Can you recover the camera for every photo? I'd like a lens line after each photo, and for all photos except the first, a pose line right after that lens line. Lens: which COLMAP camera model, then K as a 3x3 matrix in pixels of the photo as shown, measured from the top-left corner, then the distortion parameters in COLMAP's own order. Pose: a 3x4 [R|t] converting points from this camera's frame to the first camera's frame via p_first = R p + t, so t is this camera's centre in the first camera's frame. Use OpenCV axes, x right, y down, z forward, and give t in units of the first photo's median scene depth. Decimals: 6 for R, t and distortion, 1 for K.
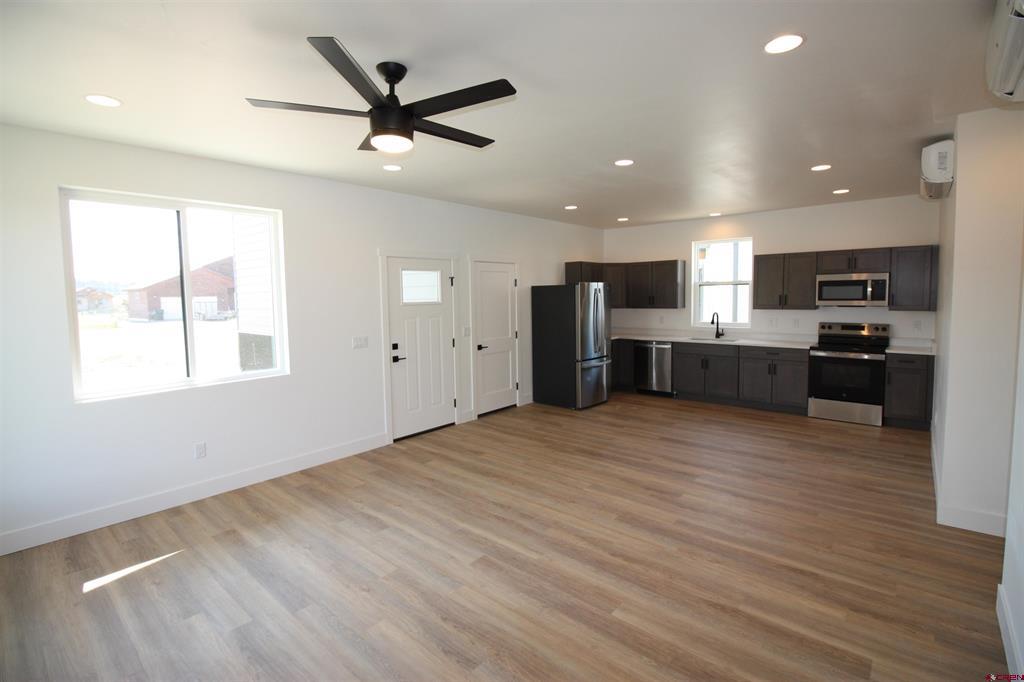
lens RADIAL K [[474.3, 0, 513.4], [0, 474.3, 327.0], [0, 0, 1]] dist [-0.000189, -0.012133]
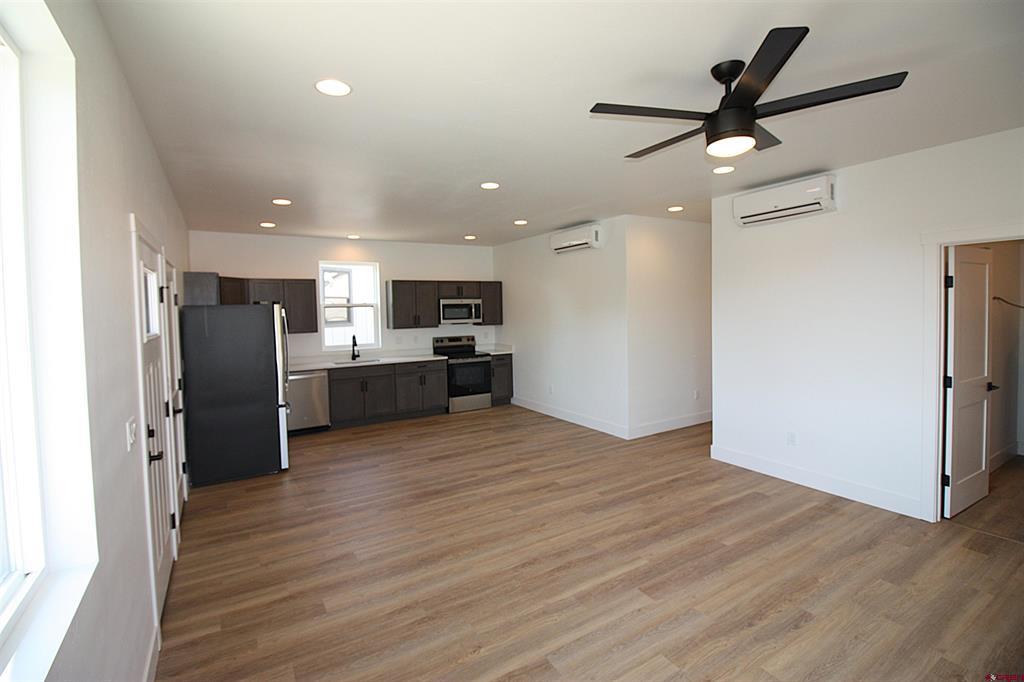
lens RADIAL K [[474.3, 0, 513.4], [0, 474.3, 327.0], [0, 0, 1]] dist [-0.000189, -0.012133]
pose [[0.302412, -0.031050, 0.952671, -0.719125], [0.082638, 0.996560, 0.006249, -0.042632], [-0.949588, 0.076837, 0.303938, 0.647151]]
